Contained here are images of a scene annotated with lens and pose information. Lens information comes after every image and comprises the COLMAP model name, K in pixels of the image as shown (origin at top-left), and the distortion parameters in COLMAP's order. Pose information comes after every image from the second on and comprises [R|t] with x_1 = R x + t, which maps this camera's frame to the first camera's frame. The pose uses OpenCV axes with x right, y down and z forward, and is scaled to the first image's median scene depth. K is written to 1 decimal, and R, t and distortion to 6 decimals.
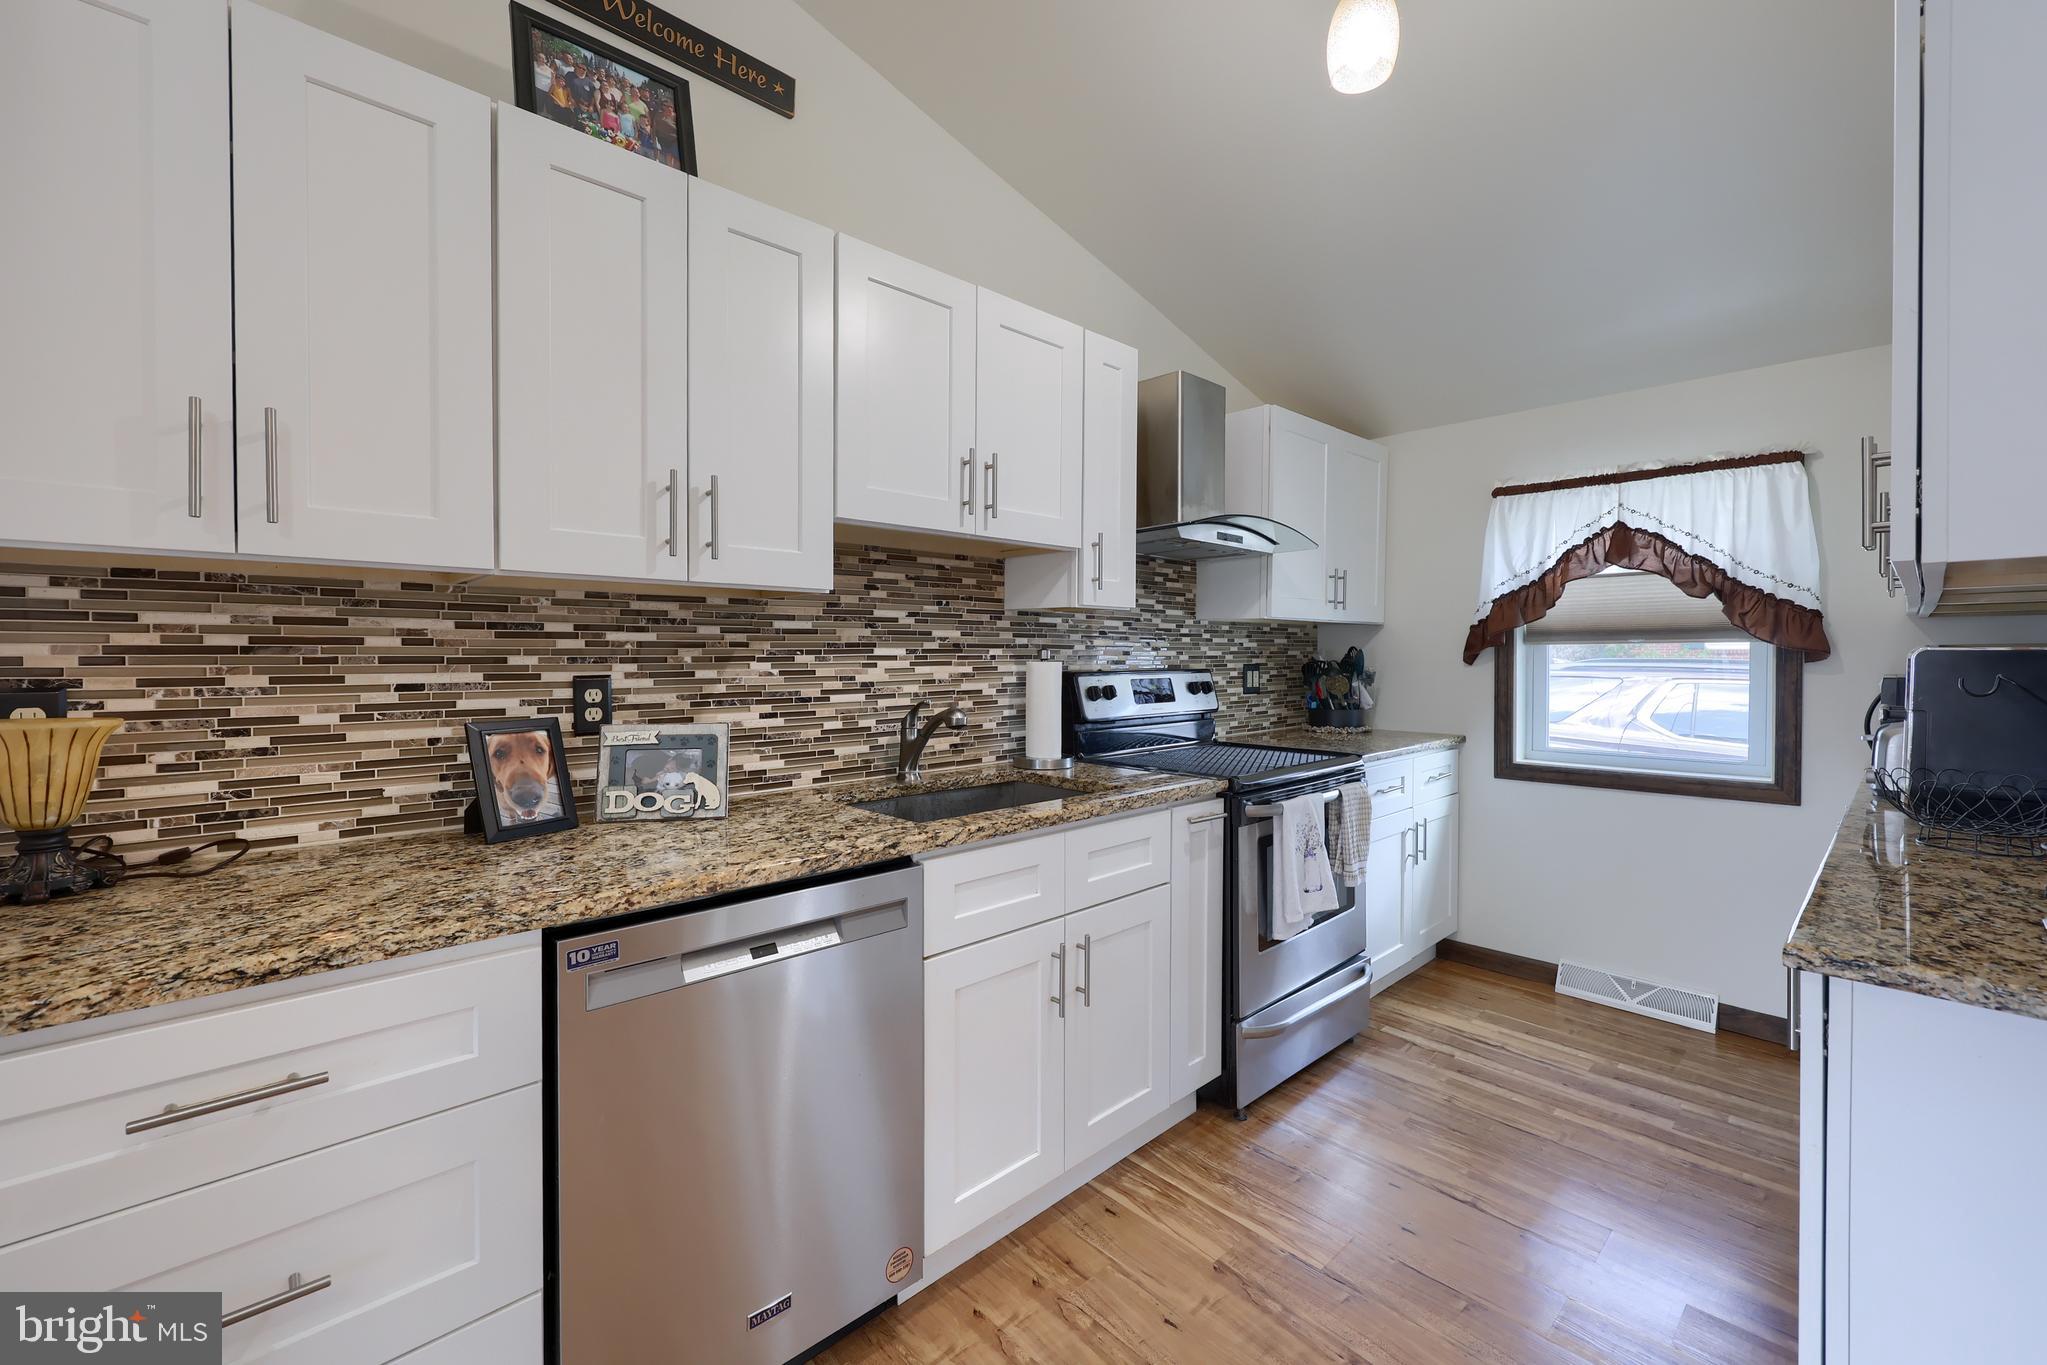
lens RADIAL K [[821.0, 0, 1017.8], [0, 821.0, 666.4], [0, 0, 1]] dist [0.000799, 0.000100]
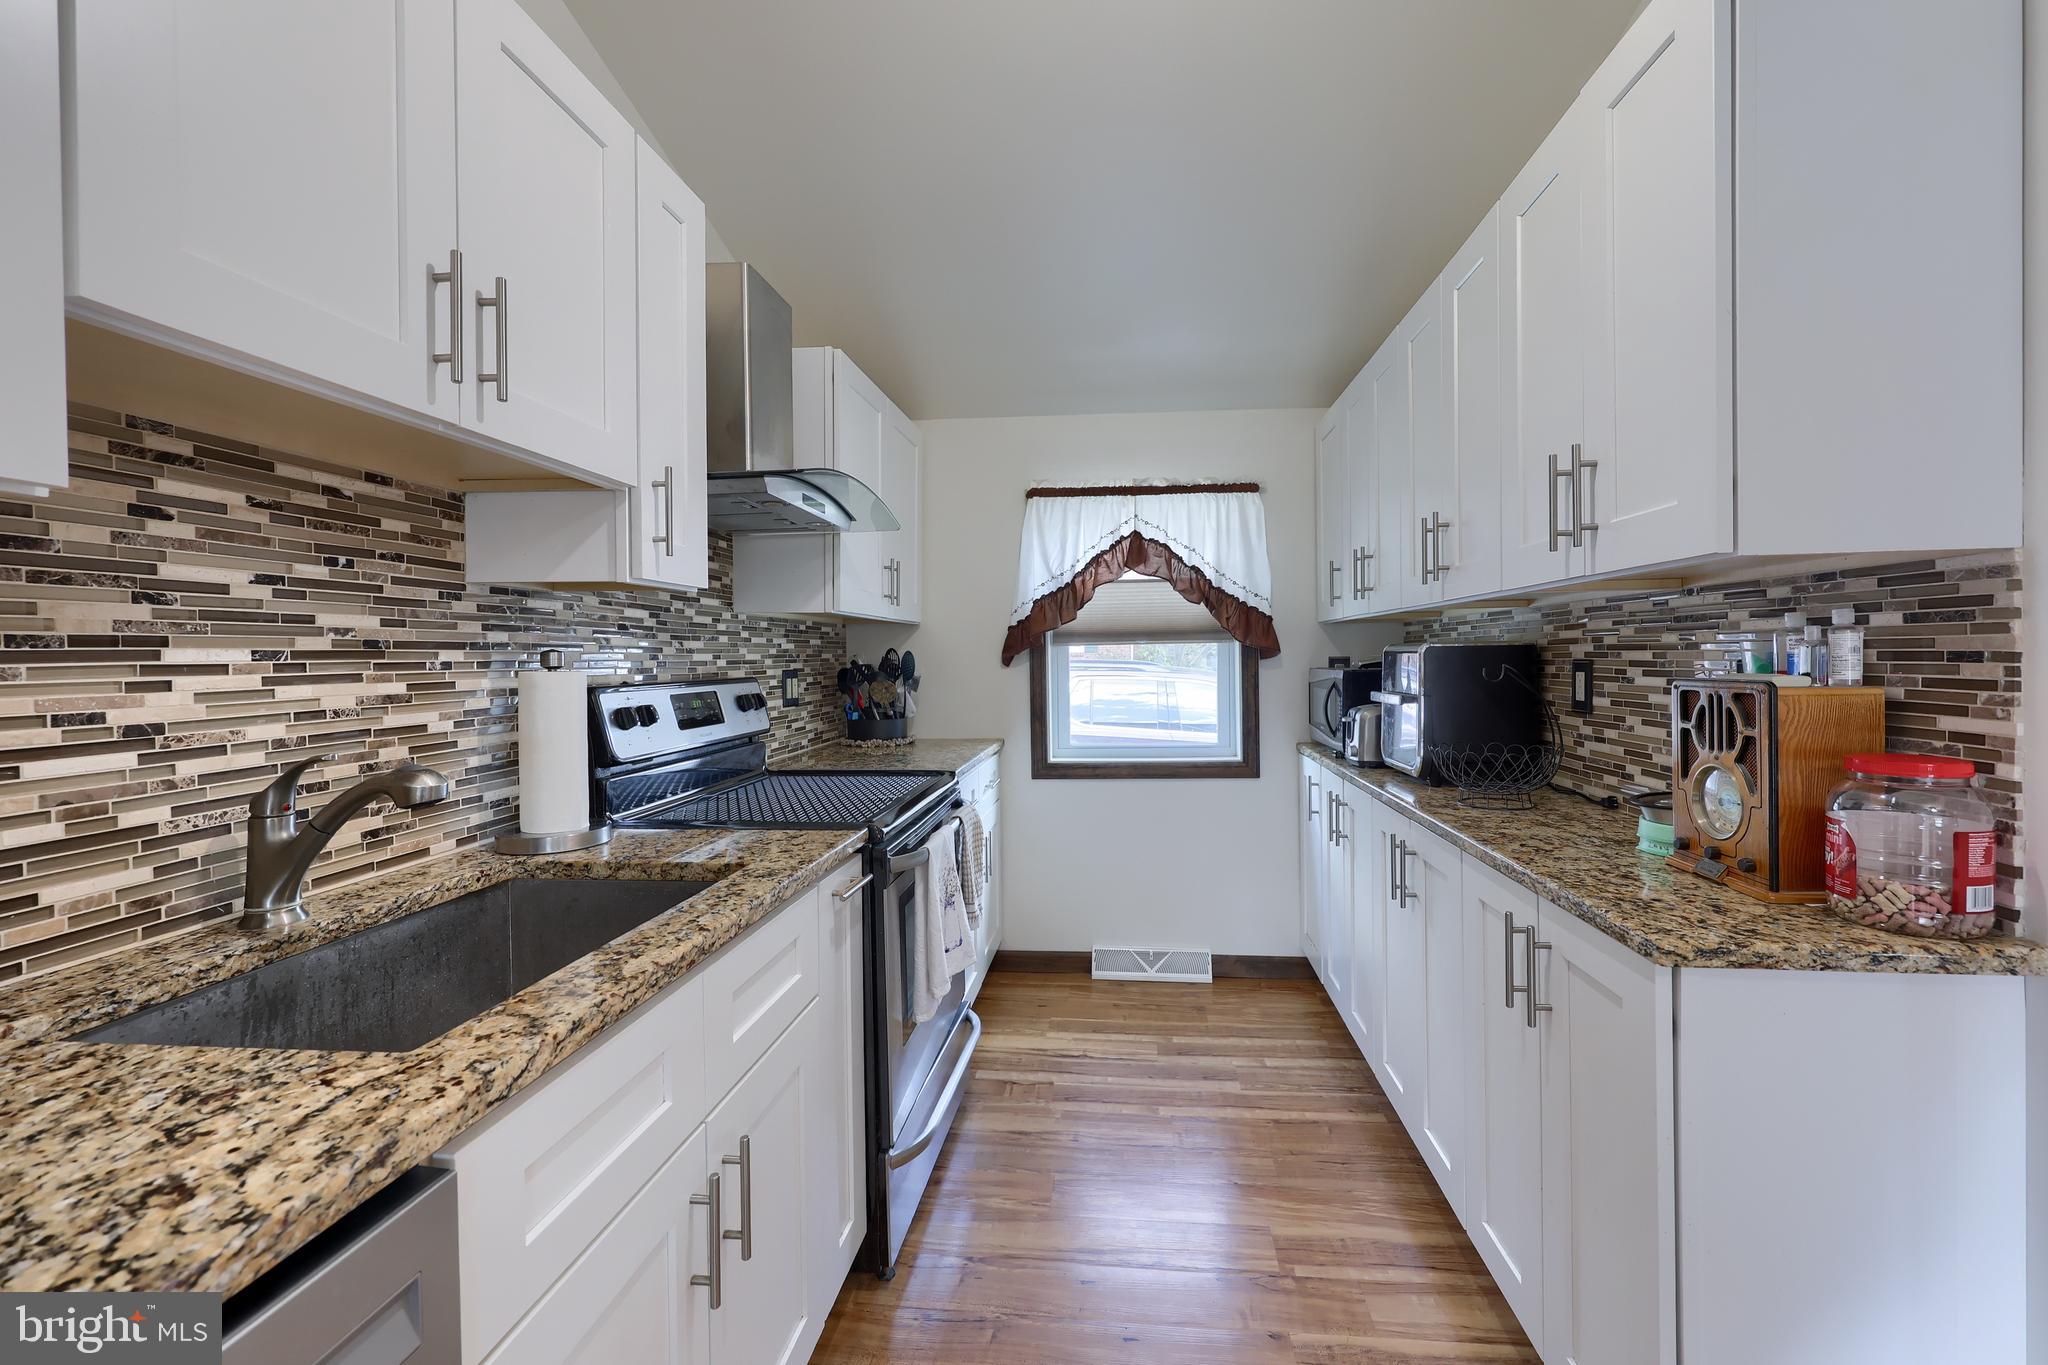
lens RADIAL K [[830.1, 0, 1036.1], [0, 830.1, 669.5], [0, 0, 1]] dist [-0.000361, 0.000006]
pose [[0.749072, -0.018881, 0.662219, -0.117632], [0.021826, 0.999755, 0.003816, -0.001868], [-0.662129, 0.011595, 0.749301, 0.341665]]
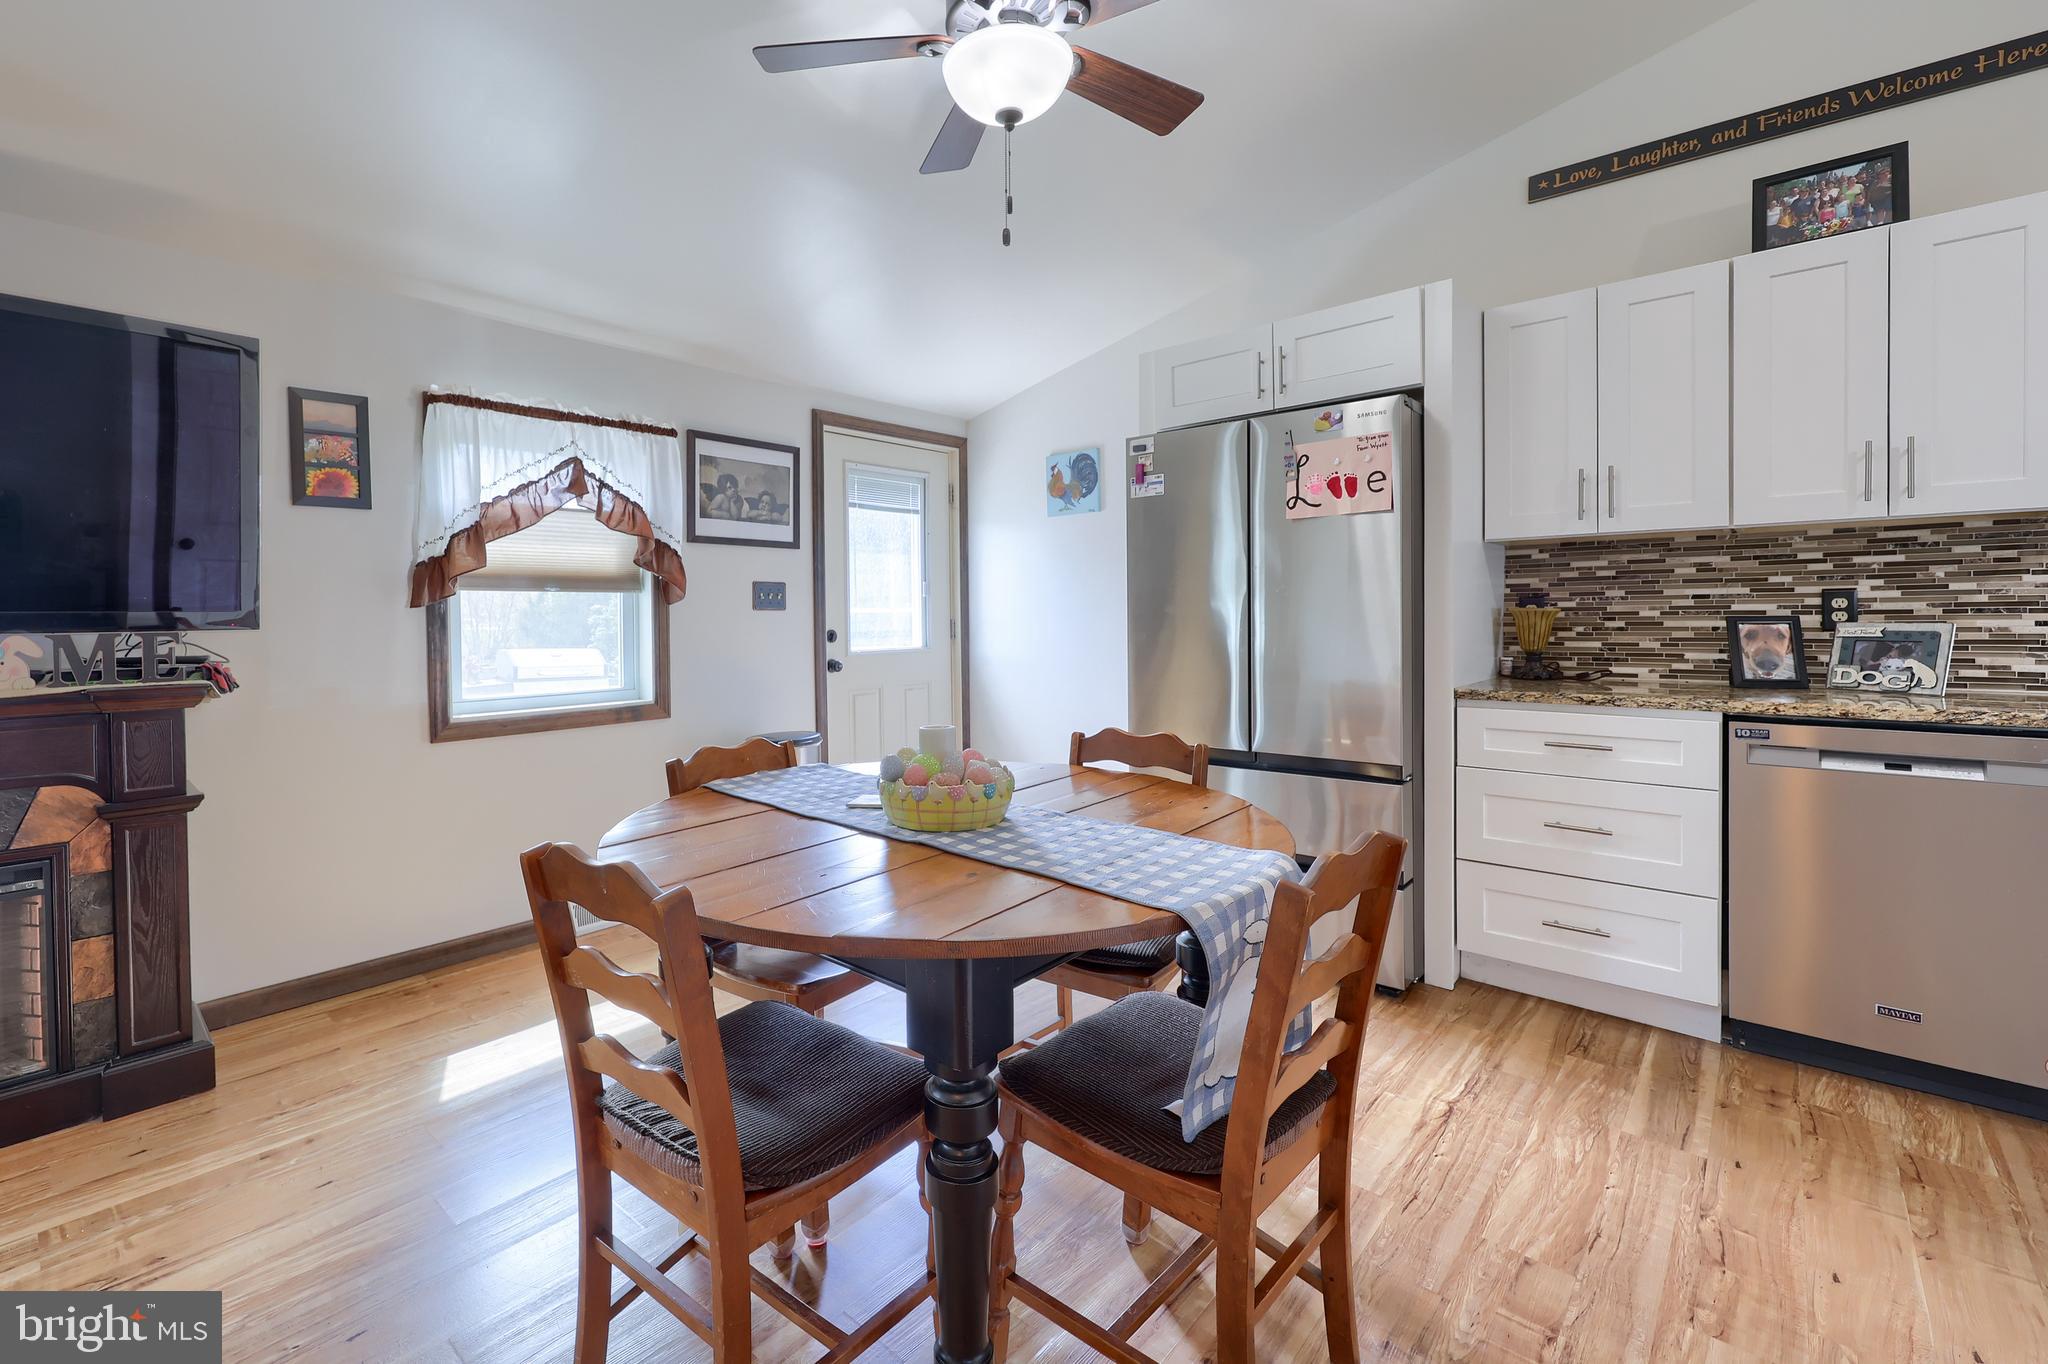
lens RADIAL K [[873.6, 0, 945.8], [0, 873.6, 624.3], [0, 0, 1]] dist [0.000983, -0.000421]
pose [[0.062521, 0.011185, -0.997981, 0.695884], [-0.002537, 0.999936, 0.011048, 0.047336], [0.998040, 0.001841, 0.062545, -0.486977]]
